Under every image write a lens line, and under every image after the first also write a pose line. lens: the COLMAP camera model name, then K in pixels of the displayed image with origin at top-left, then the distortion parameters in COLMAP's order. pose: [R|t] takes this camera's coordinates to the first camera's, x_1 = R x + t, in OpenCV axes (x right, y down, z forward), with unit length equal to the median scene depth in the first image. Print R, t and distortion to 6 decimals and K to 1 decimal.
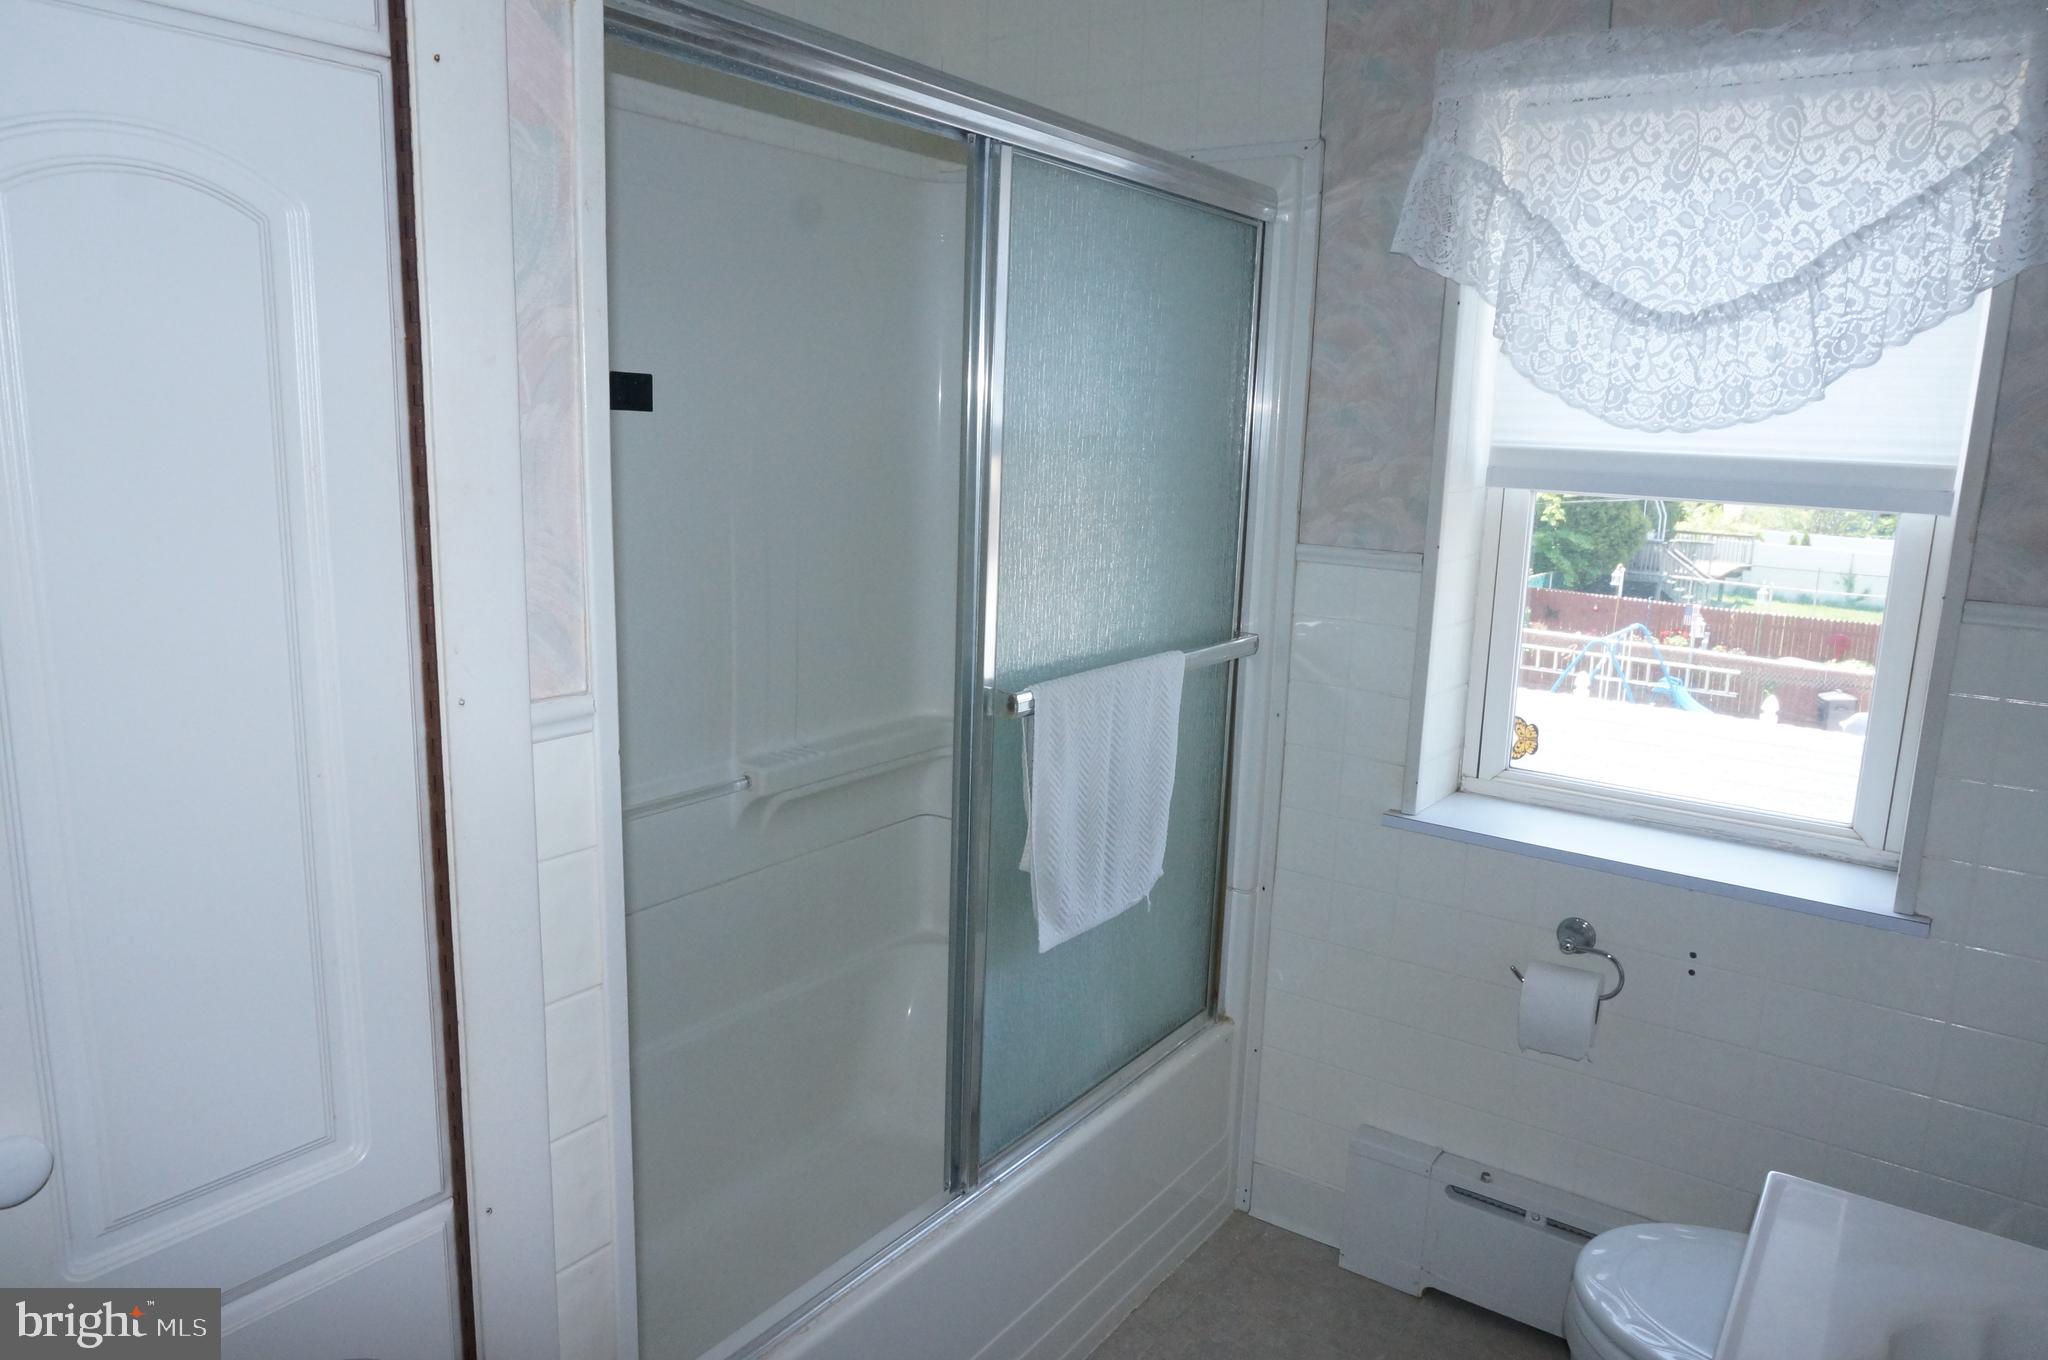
lens RADIAL K [[1367.6, 0, 1025.9], [0, 1367.6, 675.8], [0, 0, 1]] dist [-0.042841, 0.033331]
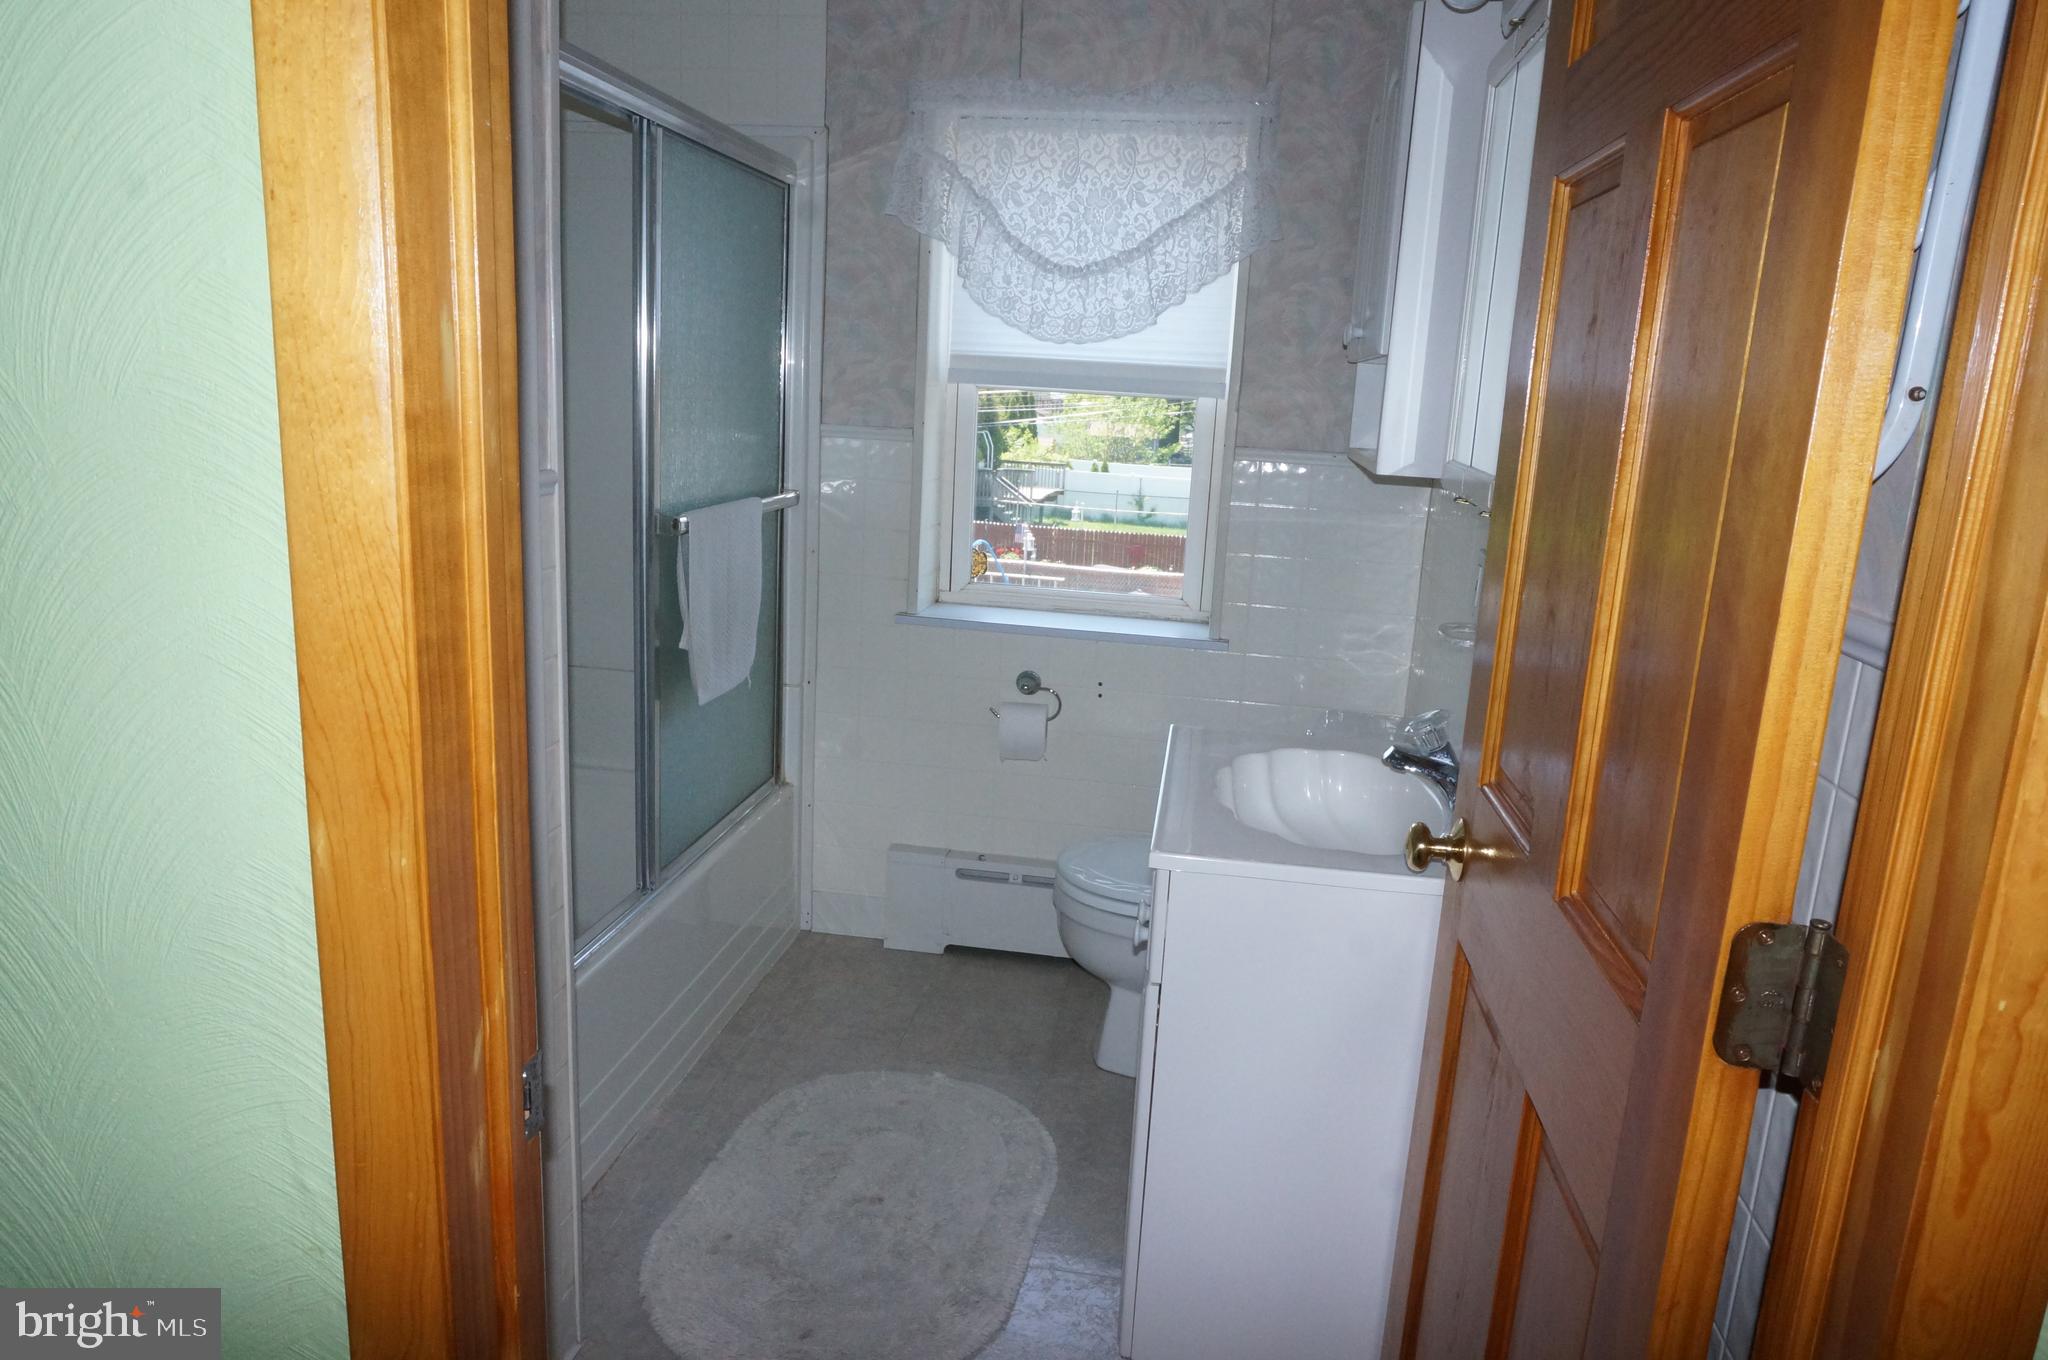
lens RADIAL K [[1365.9, 0, 1024.0], [0, 1365.9, 680.0], [0, 0, 1]] dist [-0.063372, 0.034887]
pose [[0.894024, -0.082040, 0.440444, -0.282017], [0.060912, 0.996221, 0.061923, 0.101722], [-0.443860, -0.028532, 0.895642, -0.372963]]
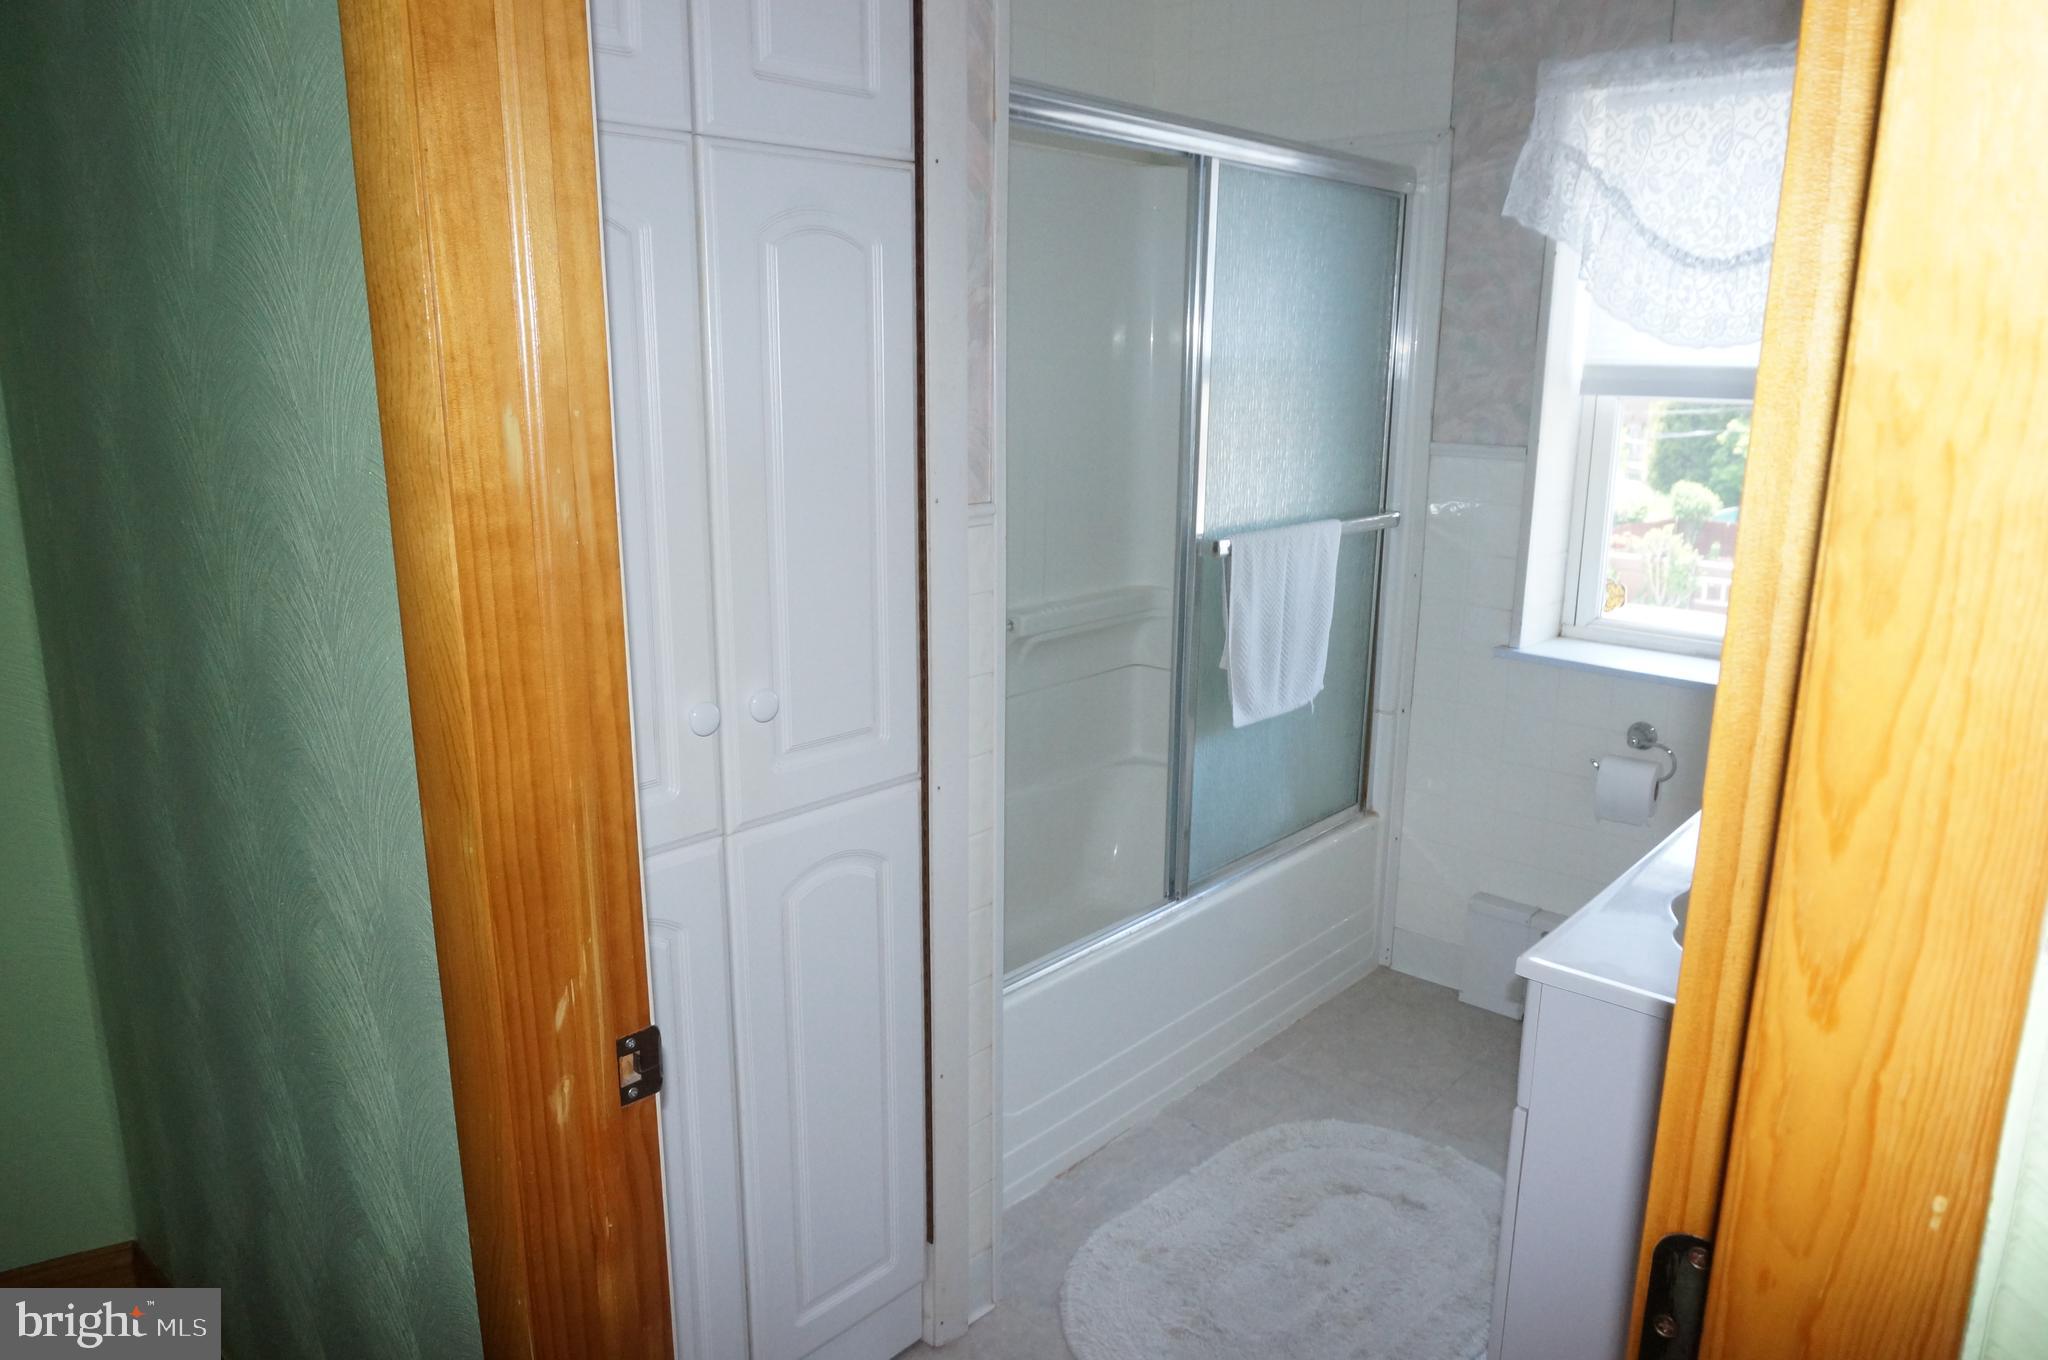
lens RADIAL K [[1367.6, 0, 1025.9], [0, 1367.6, 675.8], [0, 0, 1]] dist [-0.042841, 0.033331]
pose [[0.992476, 0.005610, -0.122311, -0.028653], [-0.000535, 0.999139, 0.041480, 0.084781], [0.122439, -0.041103, 0.991625, -0.403804]]
